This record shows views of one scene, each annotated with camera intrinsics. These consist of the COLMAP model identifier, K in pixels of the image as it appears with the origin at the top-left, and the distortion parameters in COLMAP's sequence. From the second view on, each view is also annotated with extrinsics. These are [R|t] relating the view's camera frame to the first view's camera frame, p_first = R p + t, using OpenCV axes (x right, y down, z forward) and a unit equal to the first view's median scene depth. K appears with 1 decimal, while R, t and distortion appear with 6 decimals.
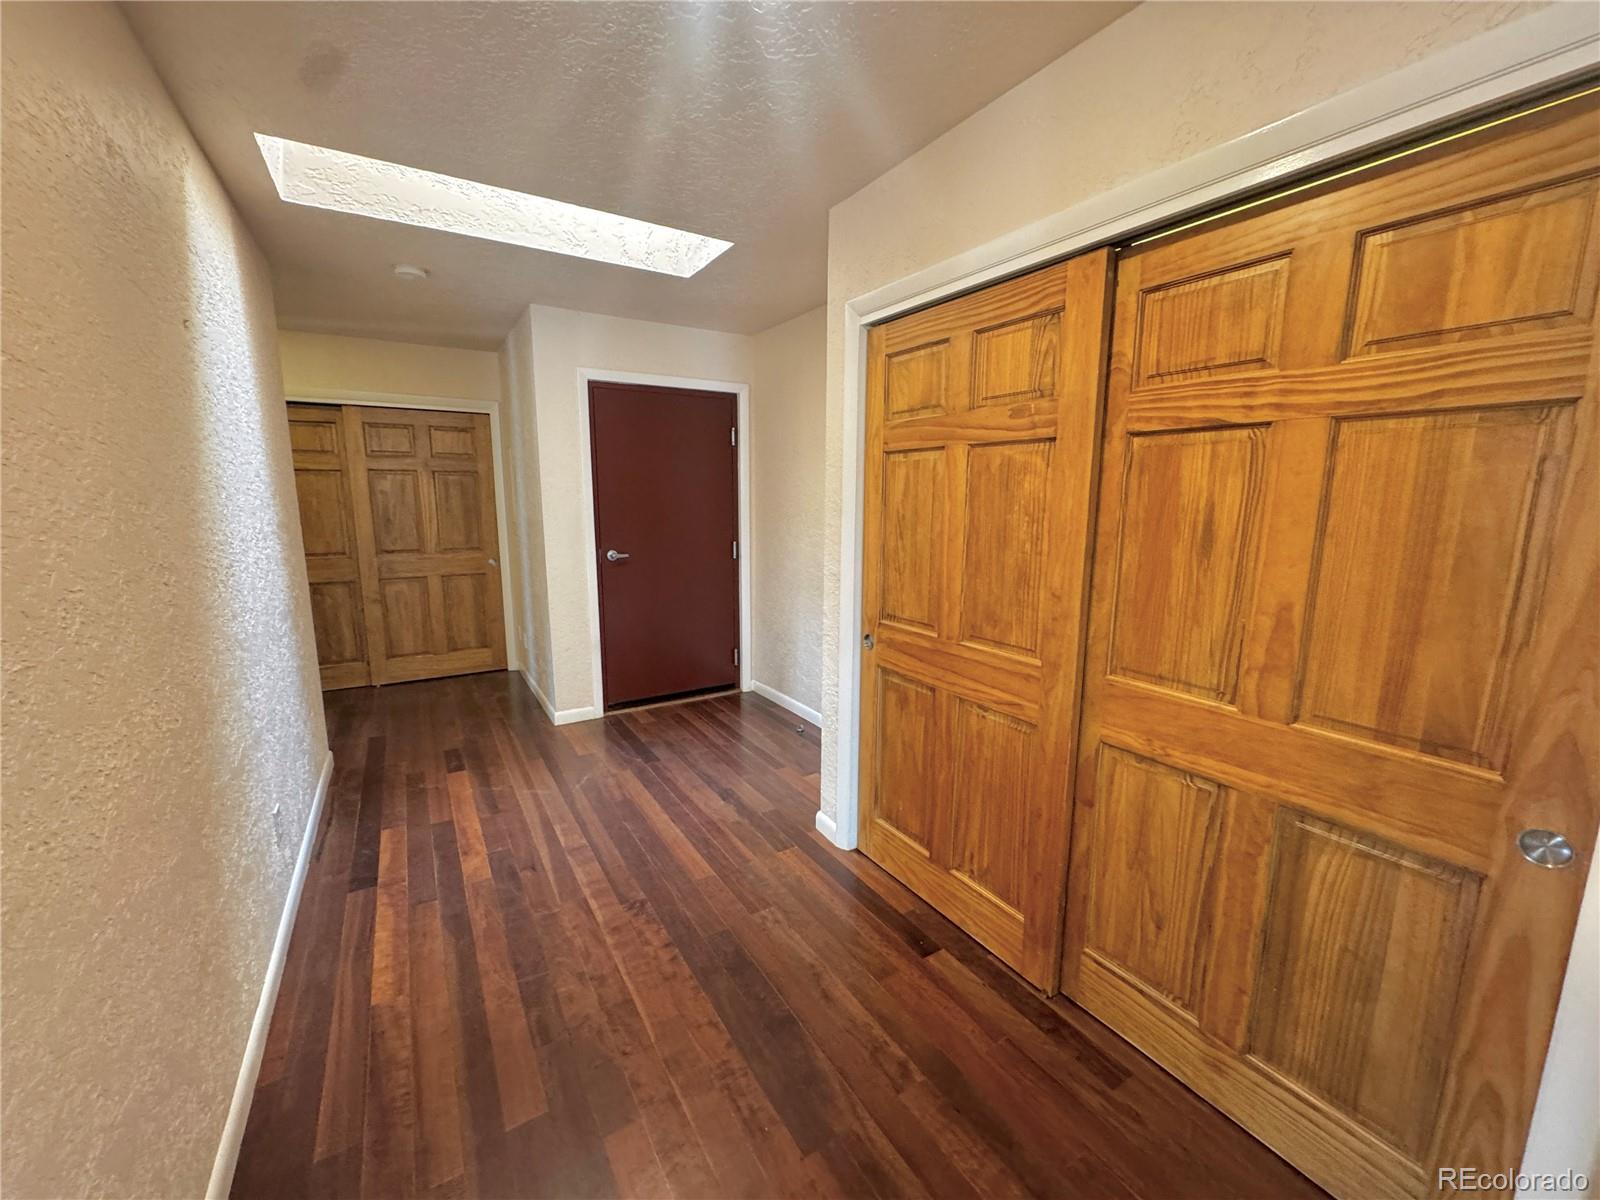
lens RADIAL K [[638.8, 0, 800.5], [0, 638.8, 603.7], [0, 0, 1]] dist [-0.003441, 0.000498]
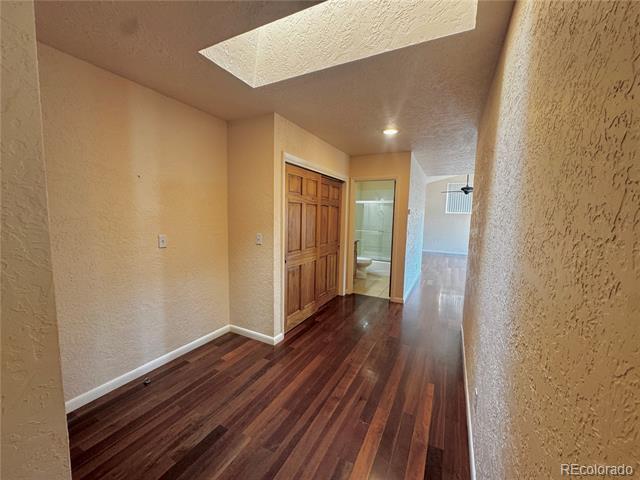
lens RADIAL K [[255.5, 0, 320.4], [0, 255.5, 241.0], [0, 0, 1]] dist [-0.003441, 0.000498]
pose [[-0.514042, -0.105534, 0.851248, -0.918163], [0.119096, 0.974009, 0.192672, -0.232784], [-0.849457, 0.200421, -0.488113, 1.296870]]
